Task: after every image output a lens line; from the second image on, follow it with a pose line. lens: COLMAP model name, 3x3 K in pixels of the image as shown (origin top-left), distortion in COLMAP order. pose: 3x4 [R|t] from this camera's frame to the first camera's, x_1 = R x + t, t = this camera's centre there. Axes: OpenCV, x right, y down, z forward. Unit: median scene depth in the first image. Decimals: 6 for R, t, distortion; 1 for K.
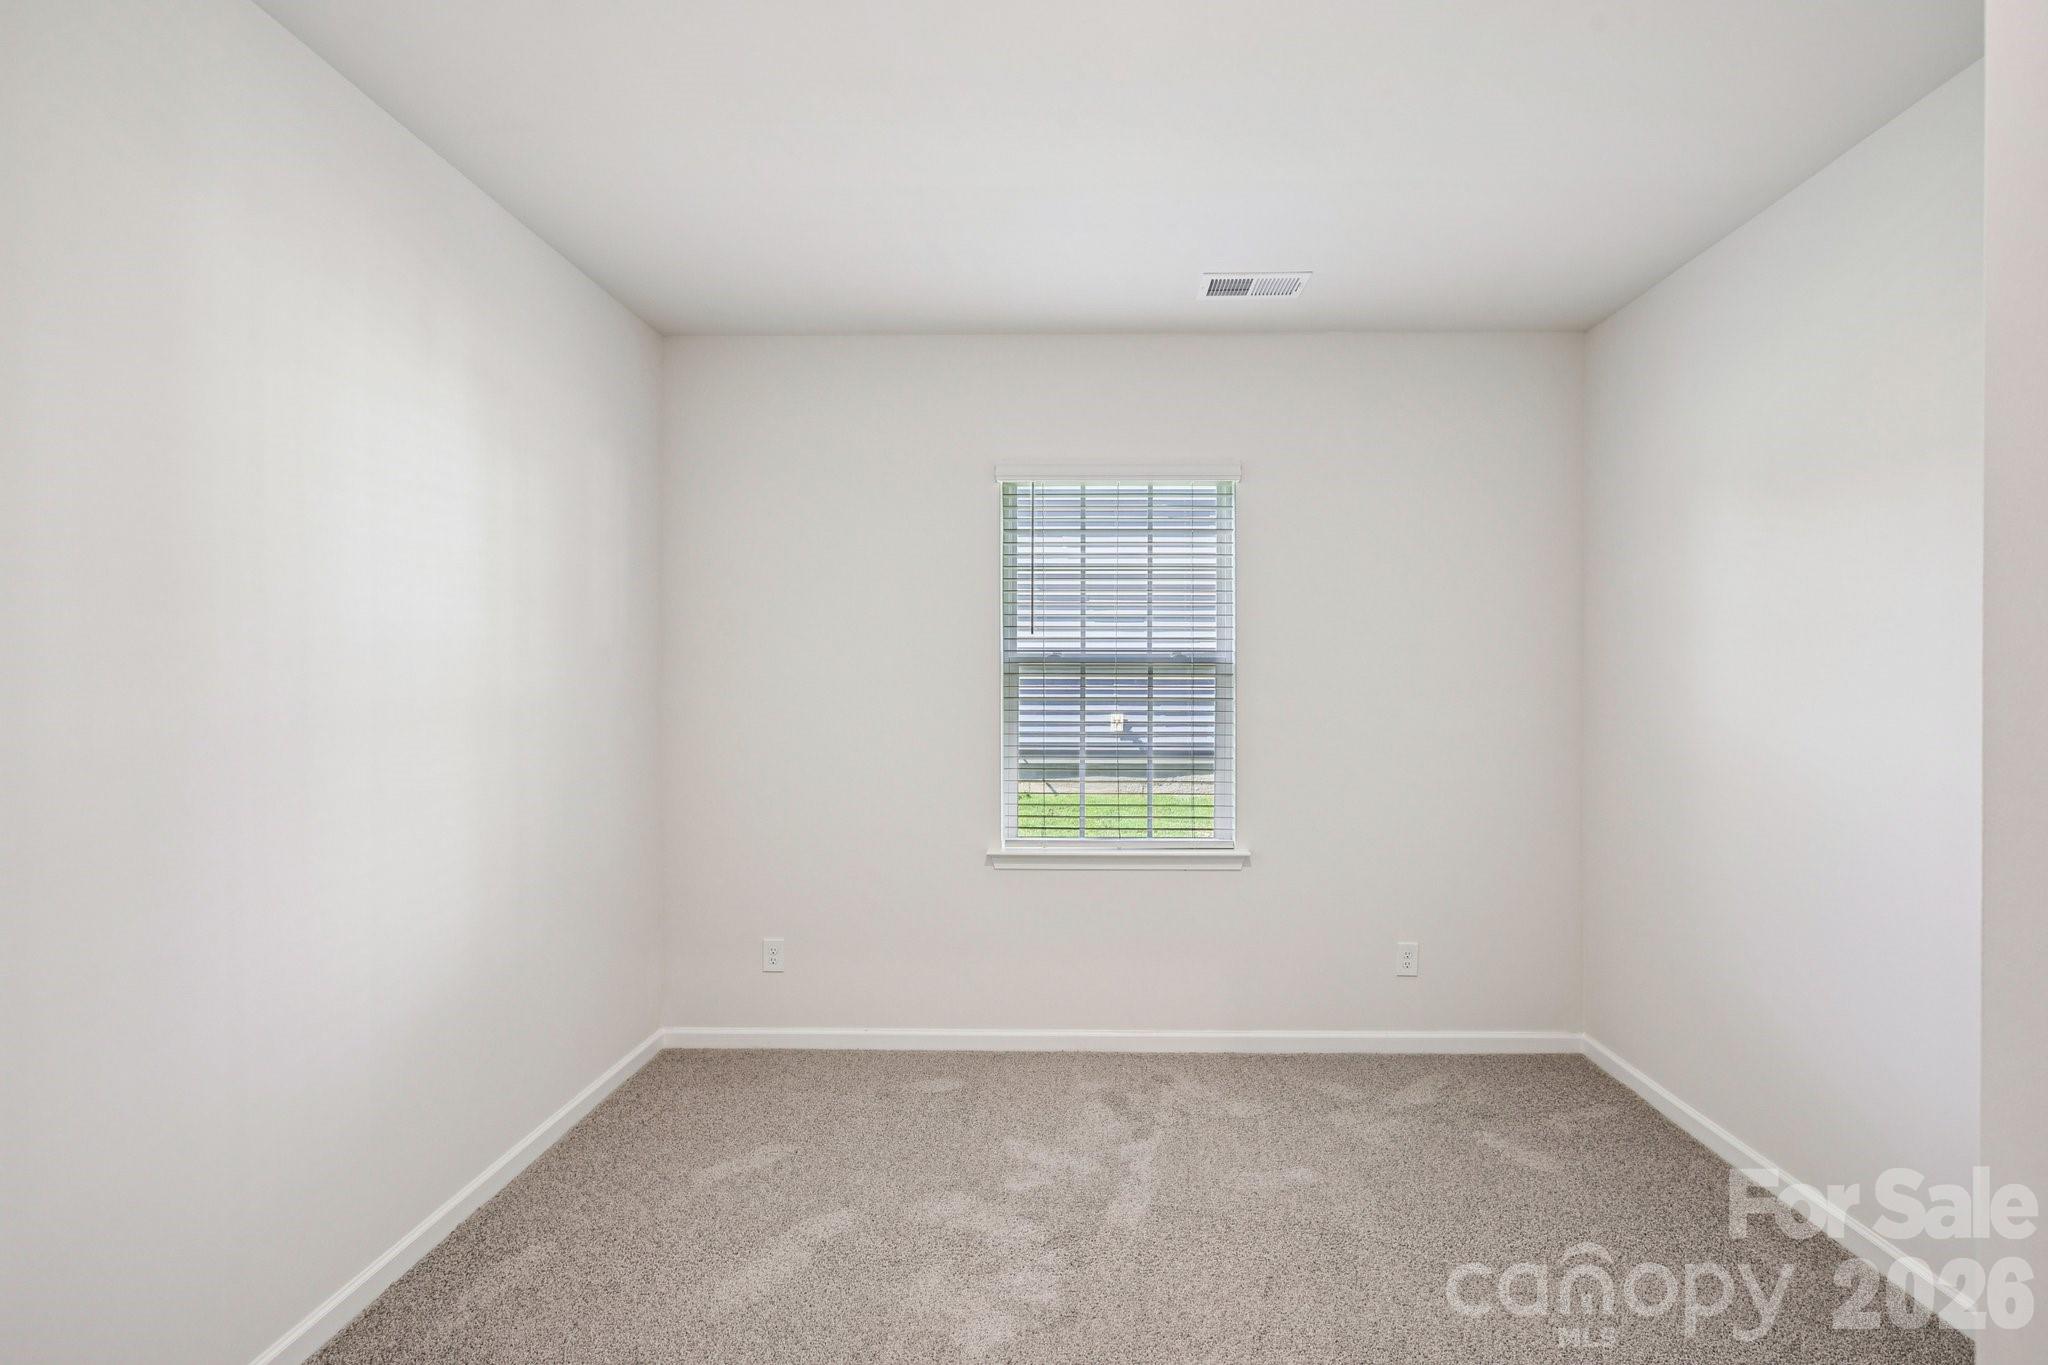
lens RADIAL K [[838.1, 0, 1024.9], [0, 838.1, 688.7], [0, 0, 1]] dist [0.004691, 0.000194]
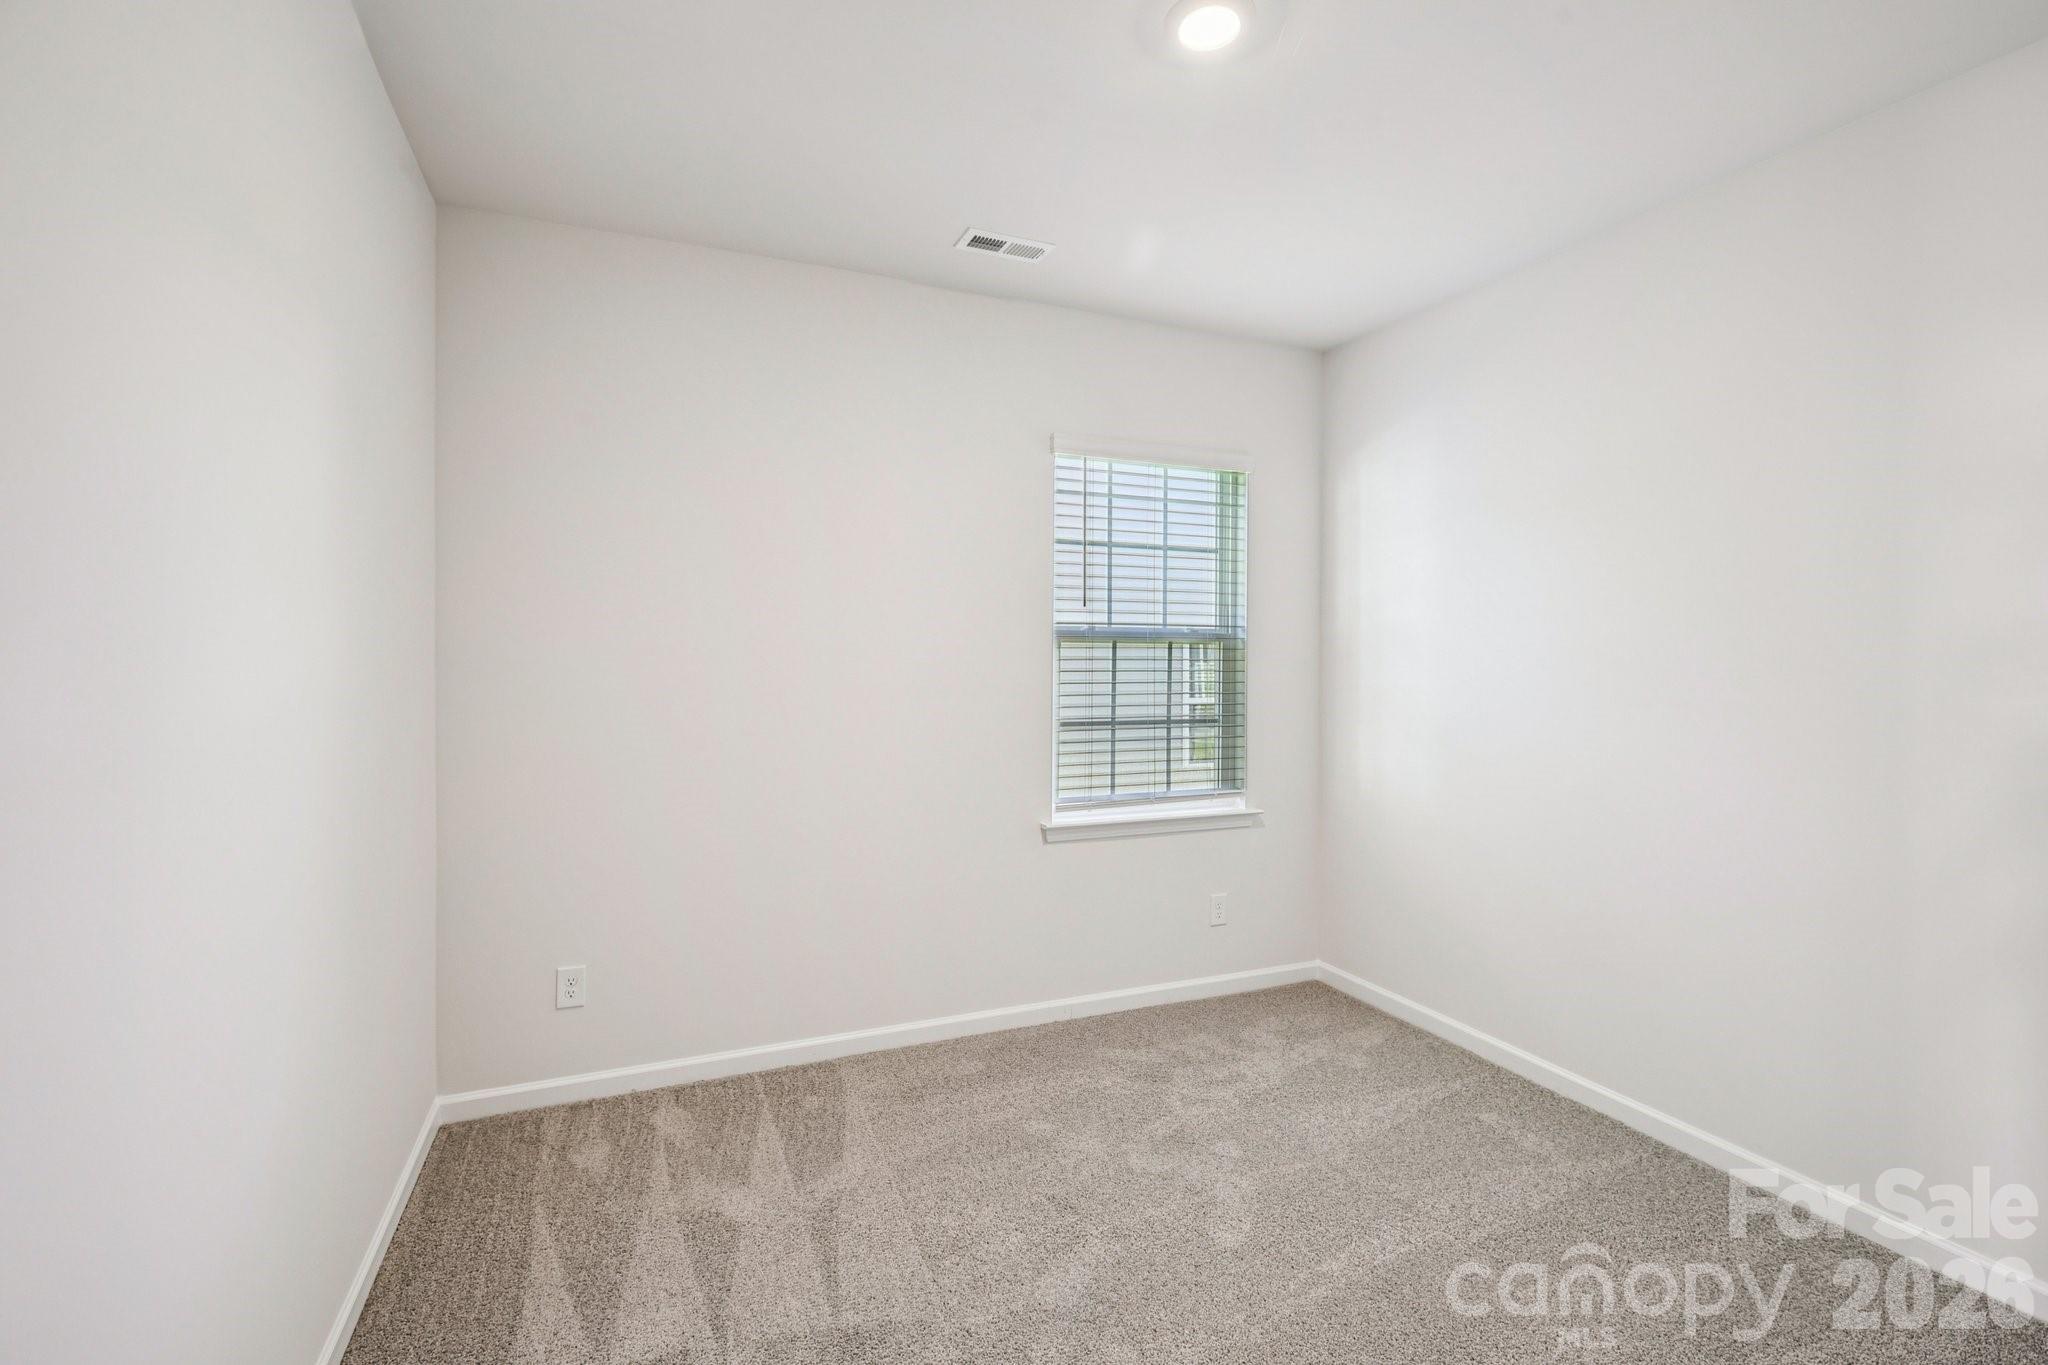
lens RADIAL K [[933.7, 0, 1031.5], [0, 933.7, 646.1], [0, 0, 1]] dist [-0.003159, 0.003361]
pose [[0.913266, 0.007915, 0.407286, -0.264576], [-0.004113, 0.999939, -0.010210, -0.003417], [-0.407342, 0.007649, 0.913244, -0.004525]]
